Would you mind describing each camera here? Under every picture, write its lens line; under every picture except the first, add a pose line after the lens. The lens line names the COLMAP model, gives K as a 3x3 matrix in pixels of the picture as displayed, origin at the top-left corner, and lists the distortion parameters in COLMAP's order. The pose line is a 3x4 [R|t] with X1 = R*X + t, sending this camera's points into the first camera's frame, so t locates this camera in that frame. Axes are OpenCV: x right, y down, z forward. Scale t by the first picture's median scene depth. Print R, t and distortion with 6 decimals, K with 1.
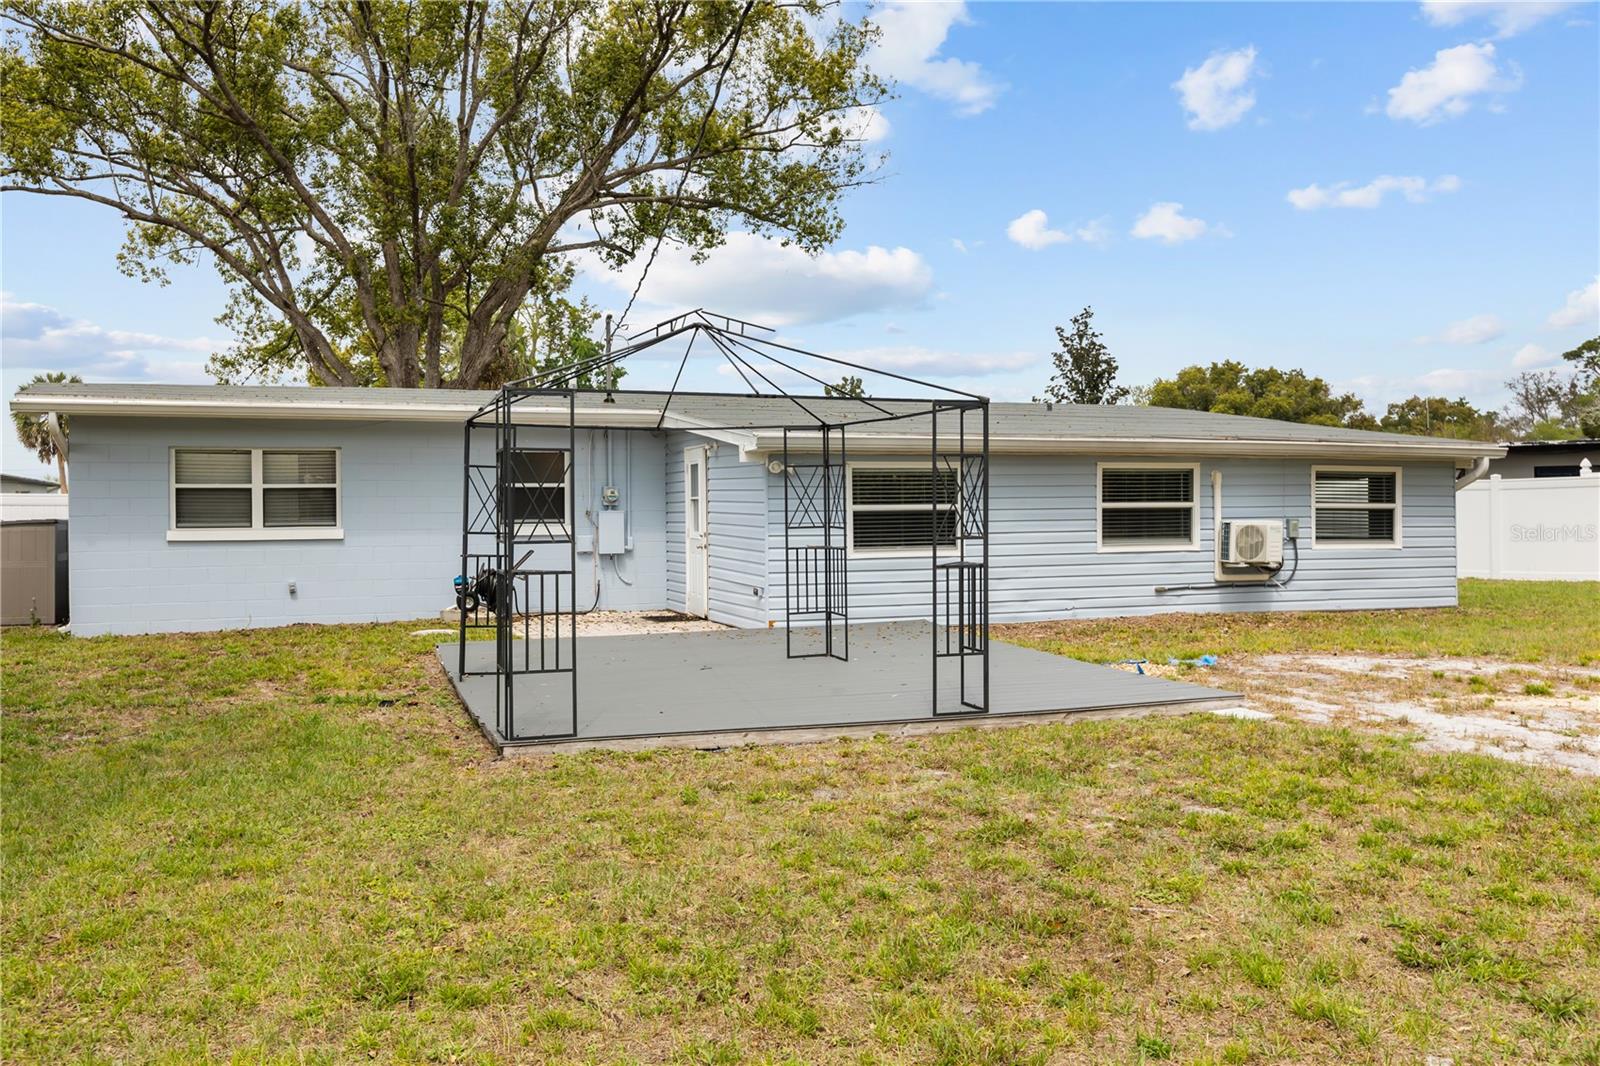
lens RADIAL K [[1279.7, 0, 800.4], [0, 1279.7, 532.0], [0, 0, 1]] dist [-0.000300, 0.000075]
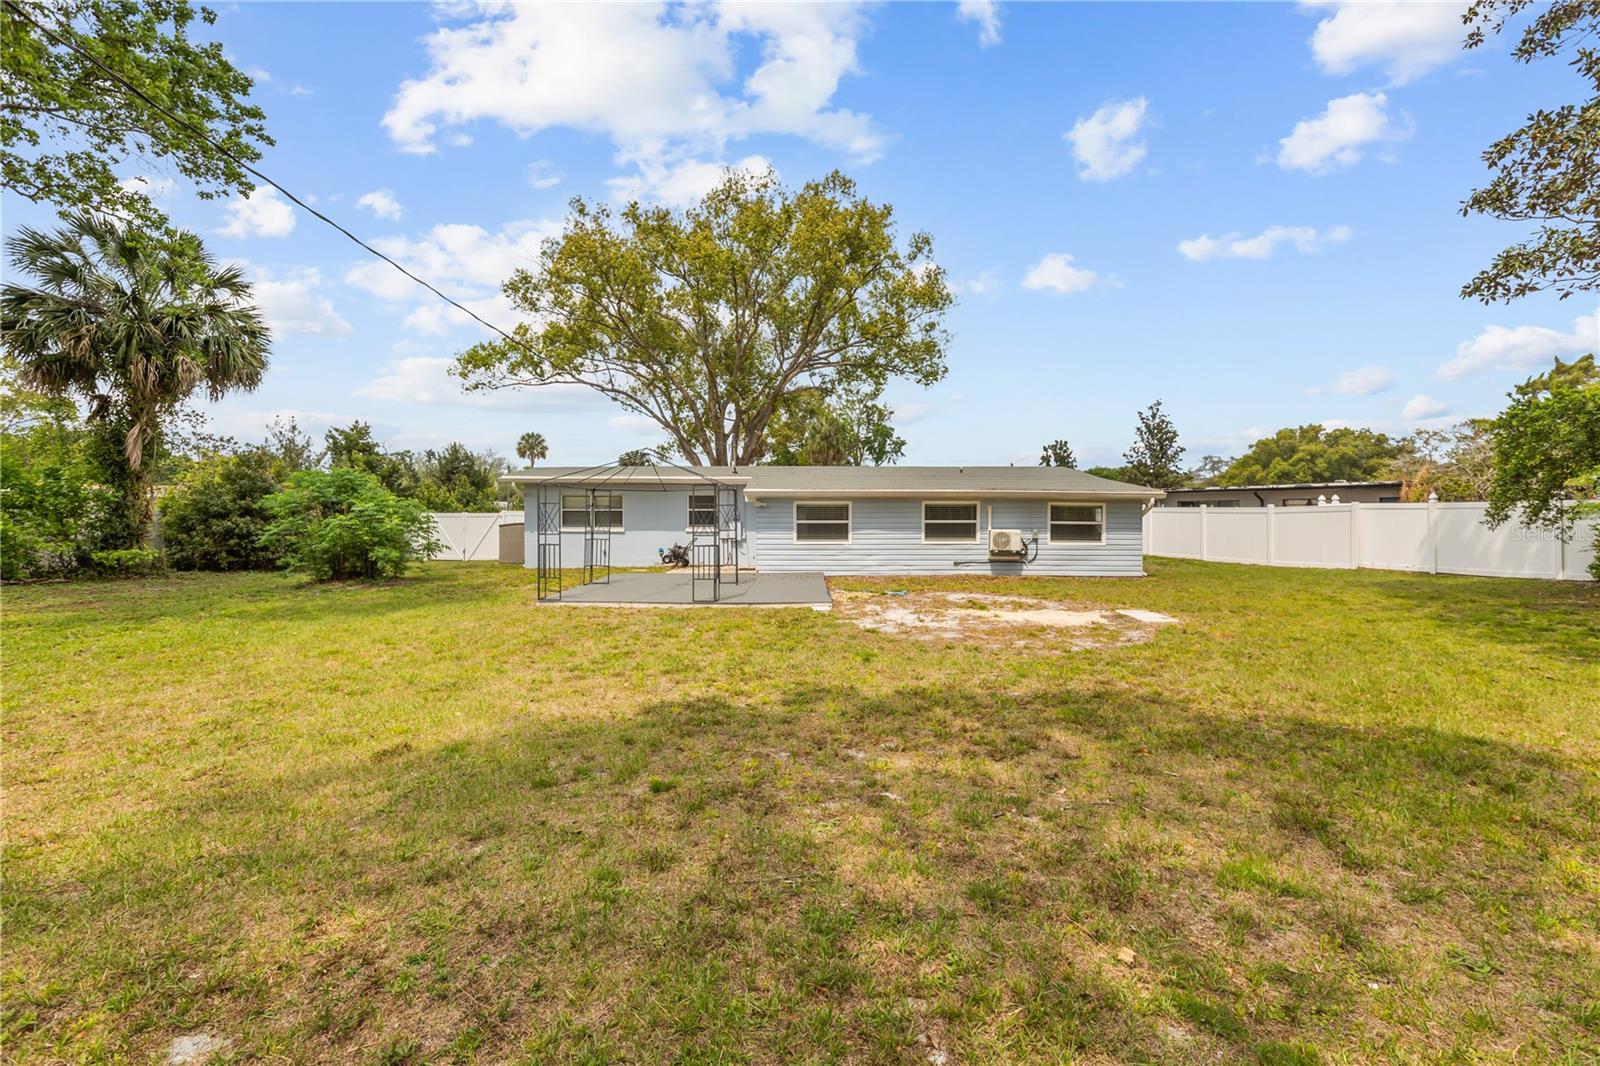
lens RADIAL K [[725.9, 0, 798.7], [0, 725.9, 525.0], [0, 0, 1]] dist [-0.000052, -0.000630]
pose [[0.944233, 0.010874, -0.329100, 0.399366], [-0.013184, 0.999902, -0.004790, -0.006123], [0.329015, 0.008861, 0.944283, -0.181955]]
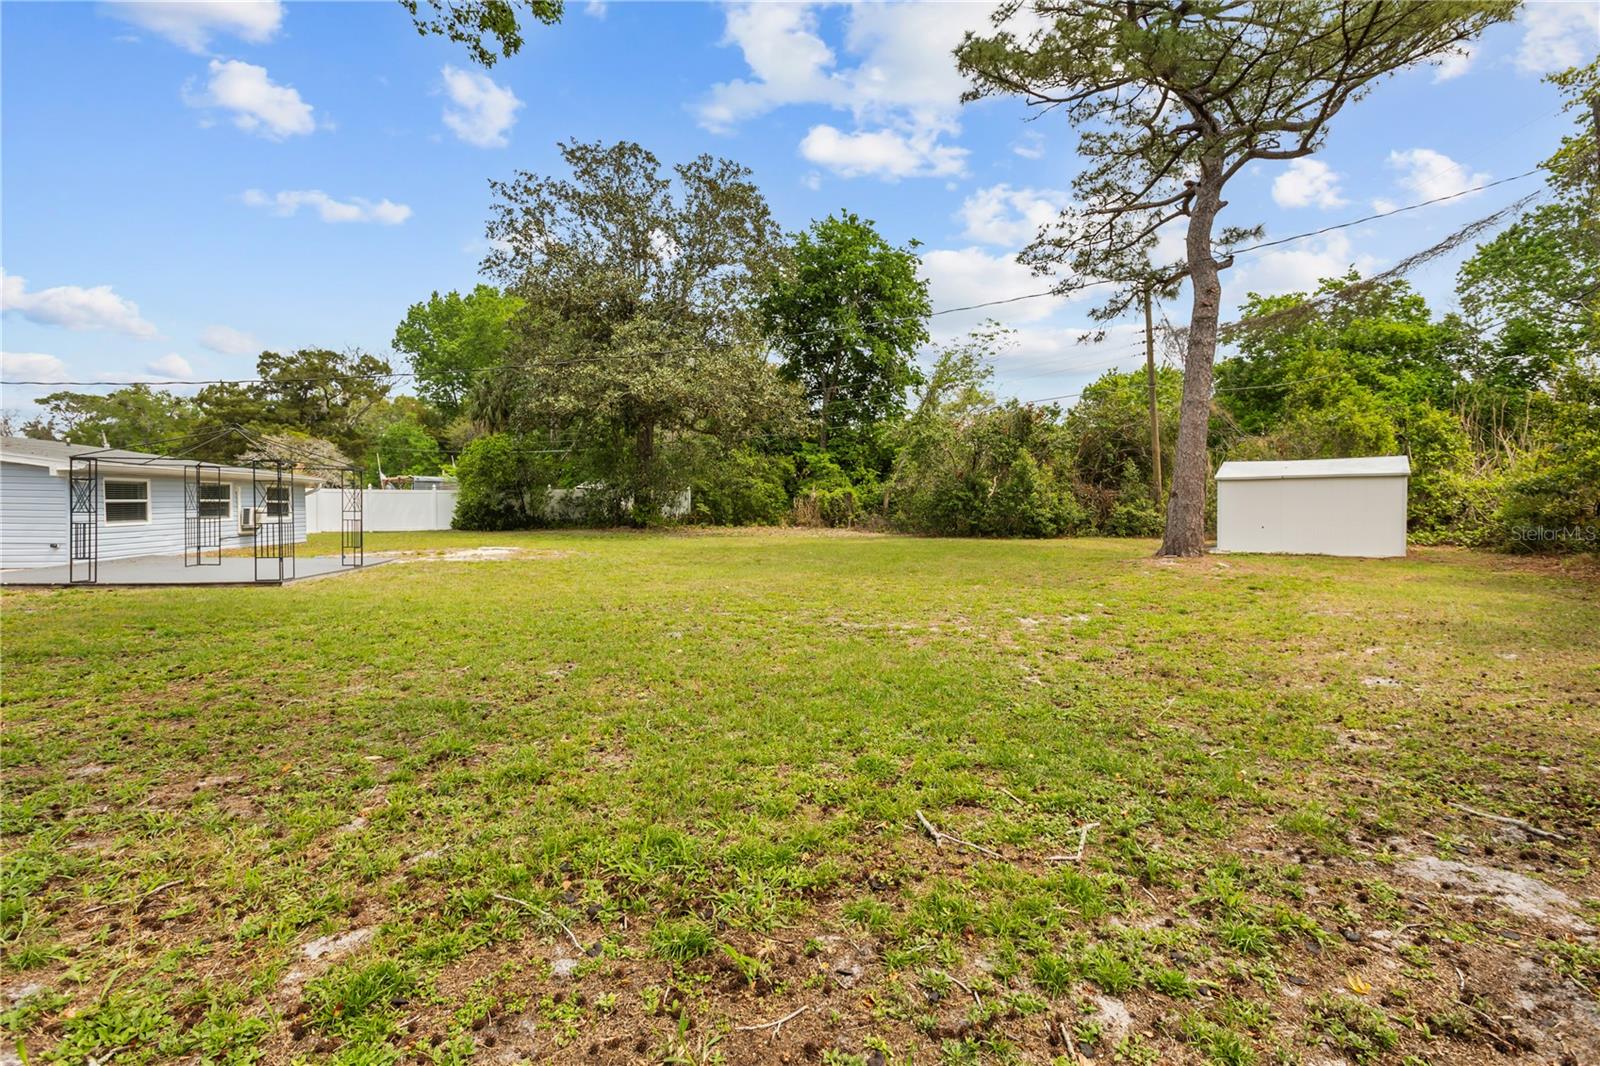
lens RADIAL K [[725.9, 0, 800.8], [0, 725.9, 524.2], [0, 0, 1]] dist [-0.000052, -0.000630]
pose [[0.165502, -0.023493, 0.985930, -0.753669], [0.013703, 0.999674, 0.021520, 0.006225], [-0.986114, 0.009949, 0.165770, -0.197261]]
